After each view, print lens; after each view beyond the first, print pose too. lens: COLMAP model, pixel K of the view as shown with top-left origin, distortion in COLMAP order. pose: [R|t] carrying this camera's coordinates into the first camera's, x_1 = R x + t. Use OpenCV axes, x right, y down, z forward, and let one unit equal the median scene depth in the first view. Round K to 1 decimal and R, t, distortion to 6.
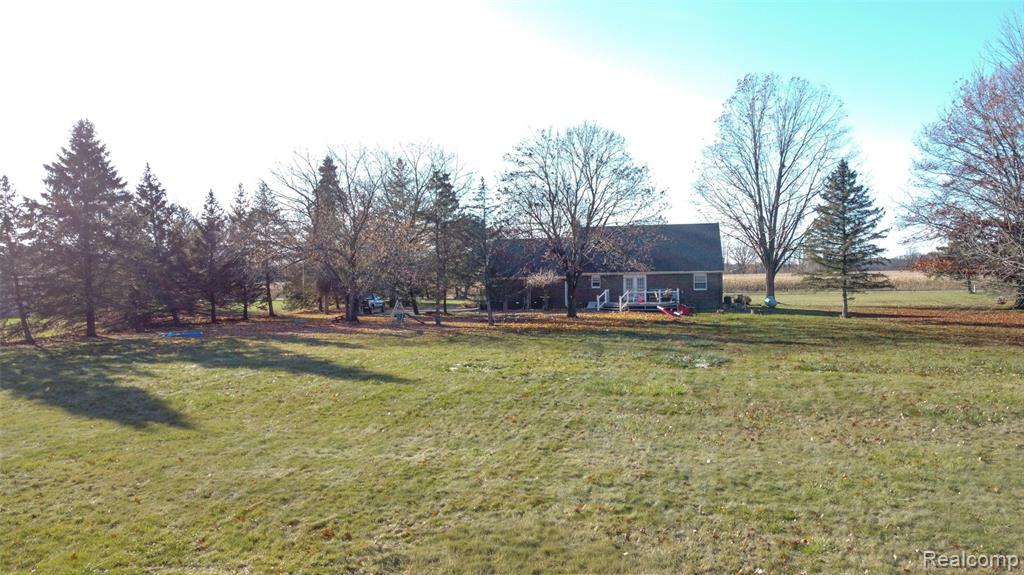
lens RADIAL K [[766.8, 0, 512.0], [0, 766.8, 287.5], [0, 0, 1]] dist [-0.003525, -0.001725]
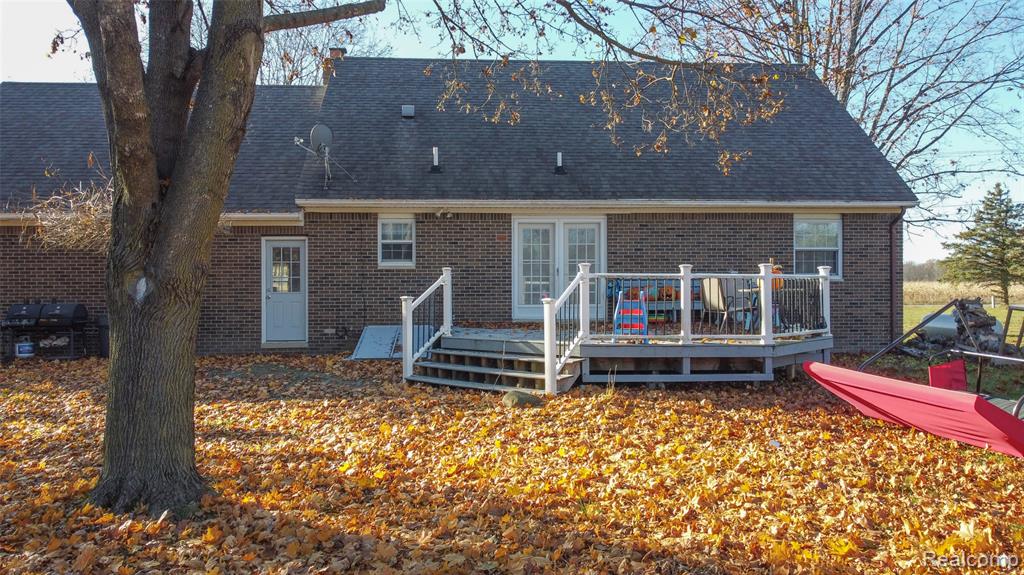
lens RADIAL K [[780.5, 0, 512.0], [0, 780.5, 287.5], [0, 0, 1]] dist [-0.003799, 0.000466]
pose [[0.967947, 0.012339, 0.250853, 0.084914], [-0.006717, 0.999707, -0.023257, 0.012194], [-0.251066, 0.020826, 0.967746, 0.772199]]
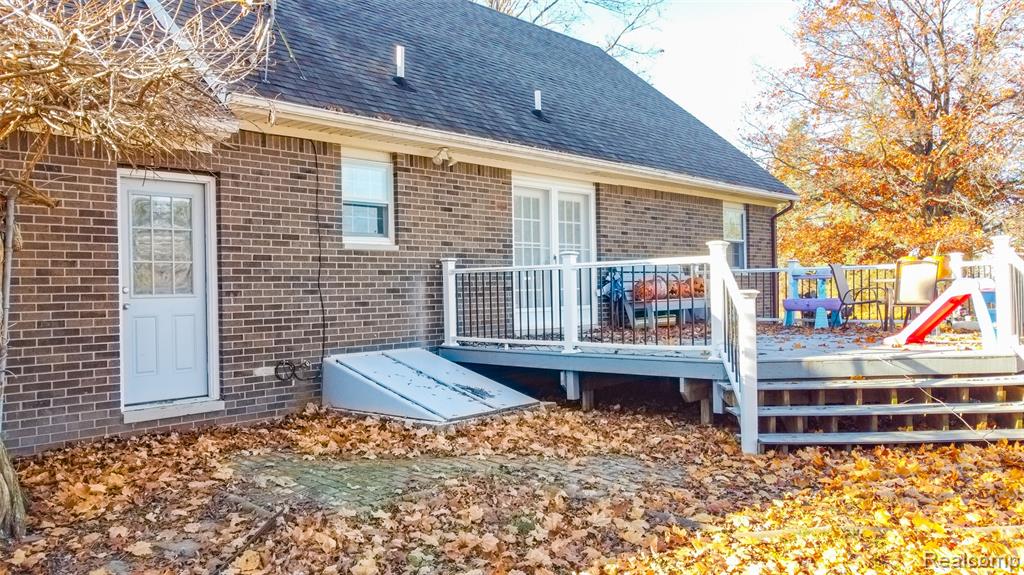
lens RADIAL K [[780.5, 0, 512.0], [0, 780.5, 287.5], [0, 0, 1]] dist [-0.003799, 0.000466]
pose [[0.533071, 0.007766, 0.846035, 0.010299], [0.026660, 0.999307, -0.025971, 0.011670], [-0.845650, 0.036400, 0.532495, 0.923242]]
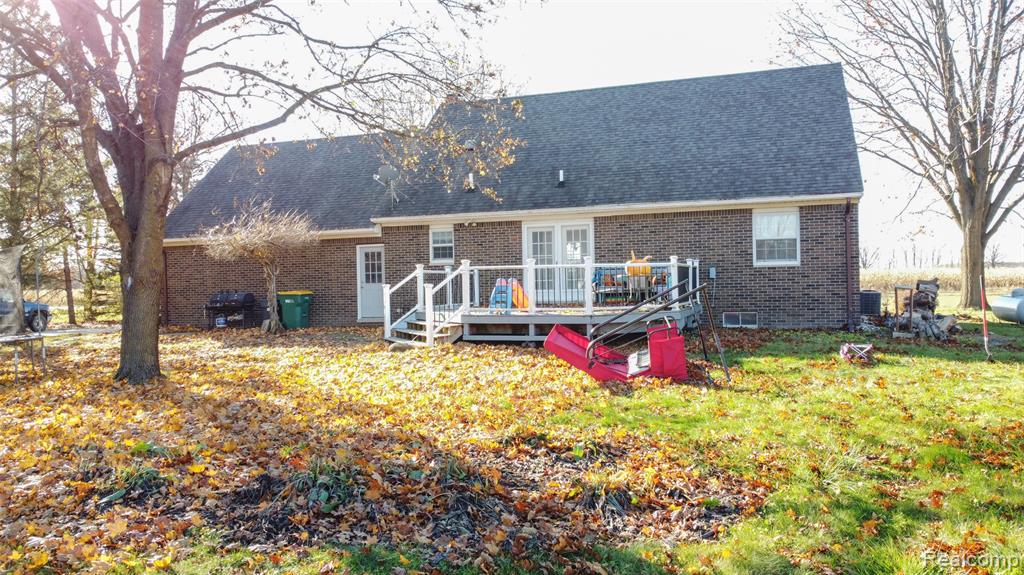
lens RADIAL K [[780.5, 0, 512.0], [0, 780.5, 287.5], [0, 0, 1]] dist [-0.003799, 0.000466]
pose [[0.990683, -0.005085, -0.136092, 0.185557], [0.003501, 0.999923, -0.011881, 0.014643], [0.136142, 0.011294, 0.990625, 0.690503]]
